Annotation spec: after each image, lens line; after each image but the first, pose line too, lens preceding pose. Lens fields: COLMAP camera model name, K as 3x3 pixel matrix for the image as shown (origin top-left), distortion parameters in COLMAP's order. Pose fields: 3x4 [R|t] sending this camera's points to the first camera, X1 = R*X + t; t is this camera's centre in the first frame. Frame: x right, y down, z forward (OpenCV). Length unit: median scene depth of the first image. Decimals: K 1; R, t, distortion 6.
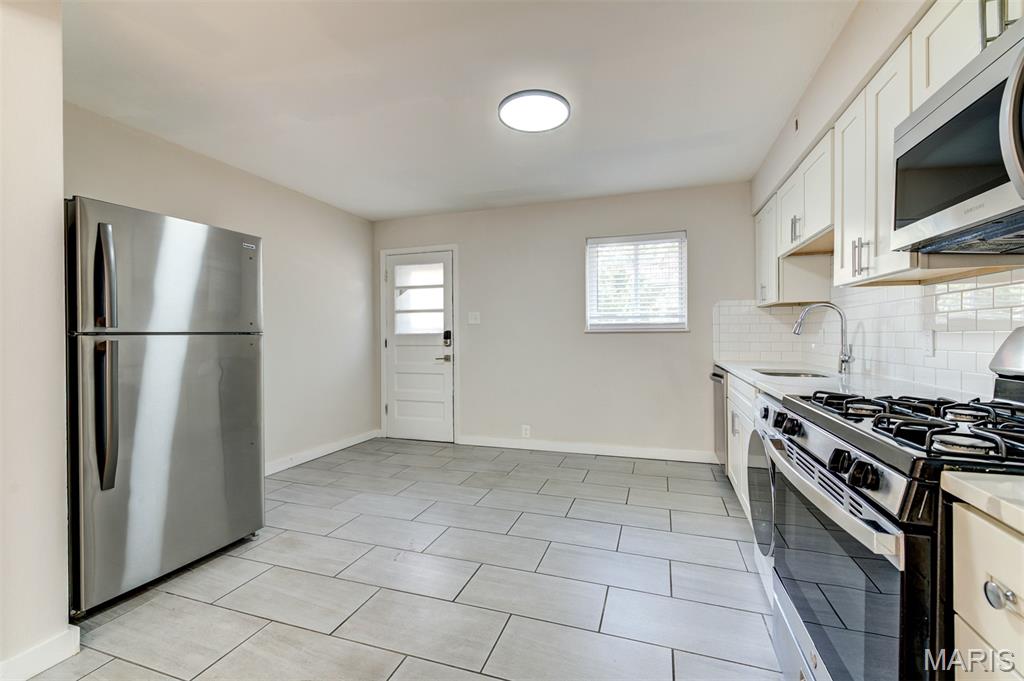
lens RADIAL K [[414.2, 0, 517.0], [0, 414.2, 334.8], [0, 0, 1]] dist [0.004240, 0.000305]
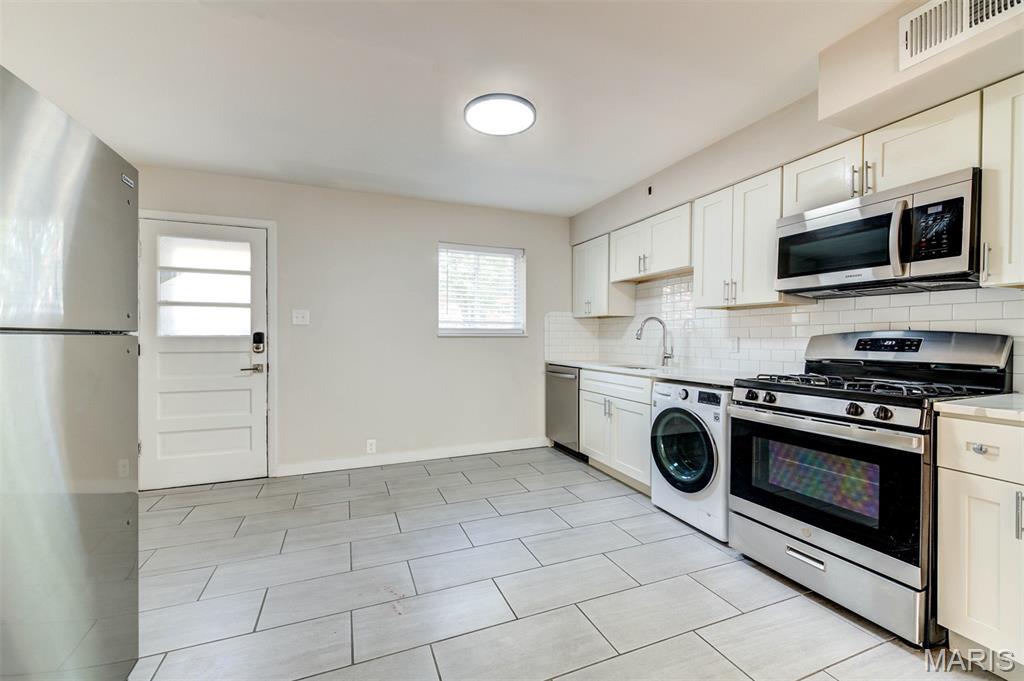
lens RADIAL K [[414.2, 0, 513.7], [0, 414.2, 341.6], [0, 0, 1]] dist [0.004240, 0.000305]
pose [[0.767023, 0.001594, 0.641617, -0.429630], [-0.004769, 0.999983, 0.003218, 0.003207], [-0.641602, -0.005528, 0.767018, 0.157390]]
